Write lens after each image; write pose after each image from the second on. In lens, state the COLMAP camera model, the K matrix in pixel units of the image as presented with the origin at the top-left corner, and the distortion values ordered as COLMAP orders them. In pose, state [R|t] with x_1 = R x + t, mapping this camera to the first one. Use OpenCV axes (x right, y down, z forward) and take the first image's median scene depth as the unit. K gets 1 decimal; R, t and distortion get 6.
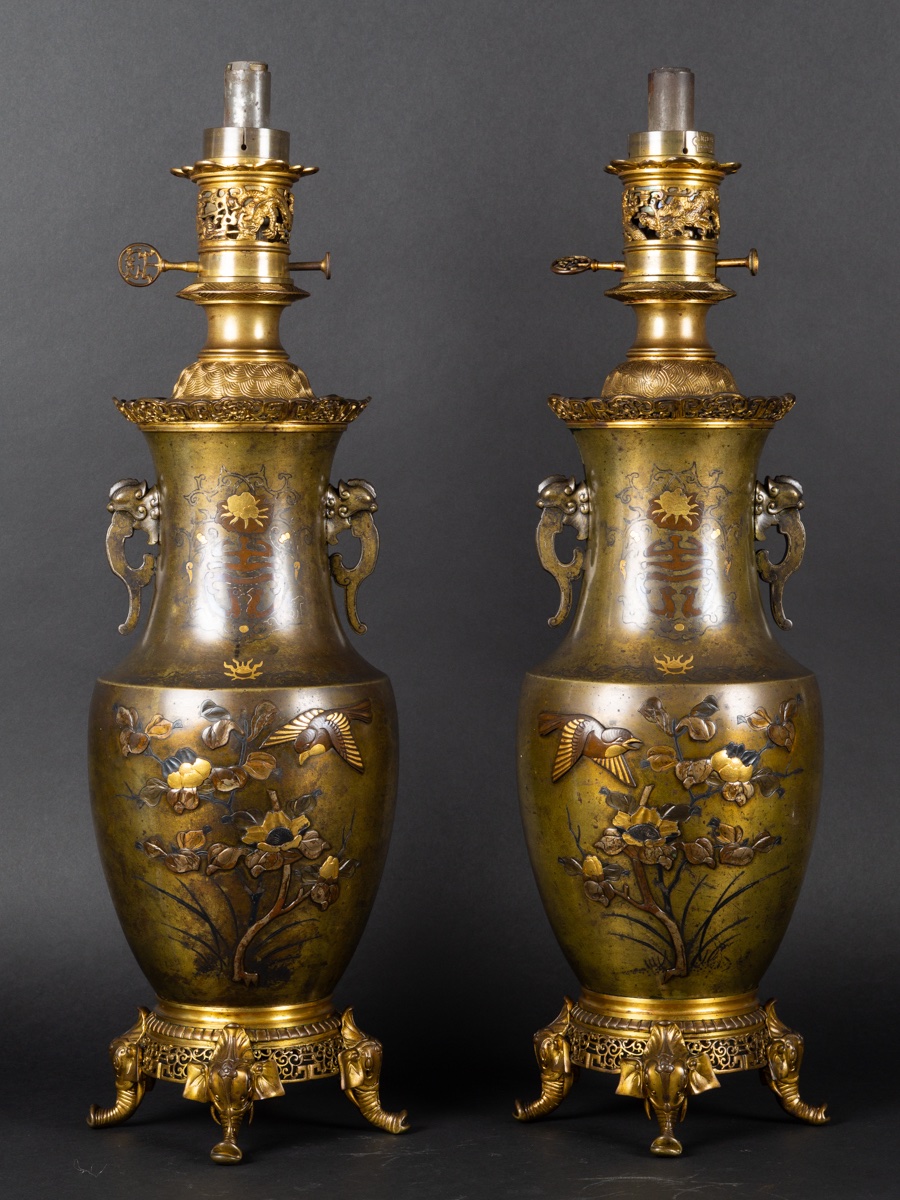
lens RADIAL K [[2878.3, 0, 449.4], [0, 2878.3, 578.7], [0, 0, 1]] dist [-0.002234, -0.556072]
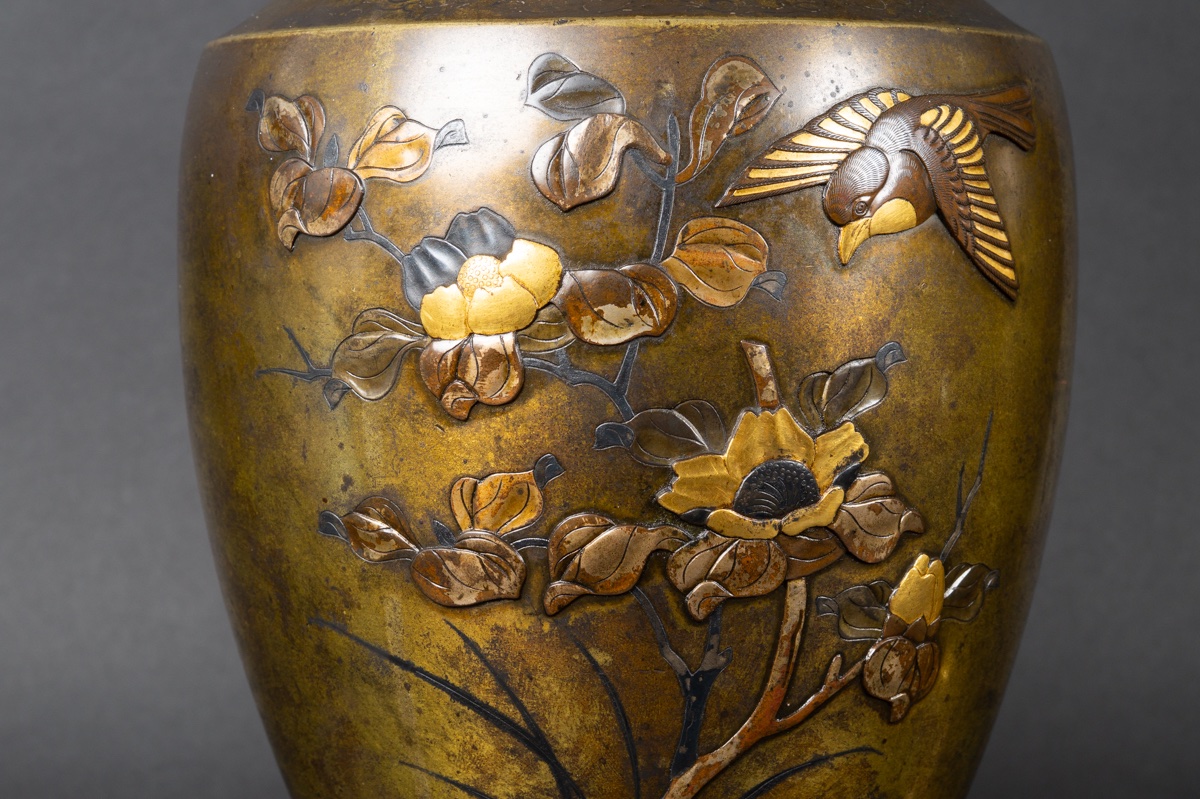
lens RADIAL K [[2696.3, 0, 600.0], [0, 2696.3, 399.5], [0, 0, 1]] dist [0.002773, -0.028240]
pose [[0.999993, -0.003548, 0.001261, -0.077904], [0.003531, 0.999902, 0.013532, 0.074783], [-0.001309, -0.013528, 0.999908, 0.697001]]
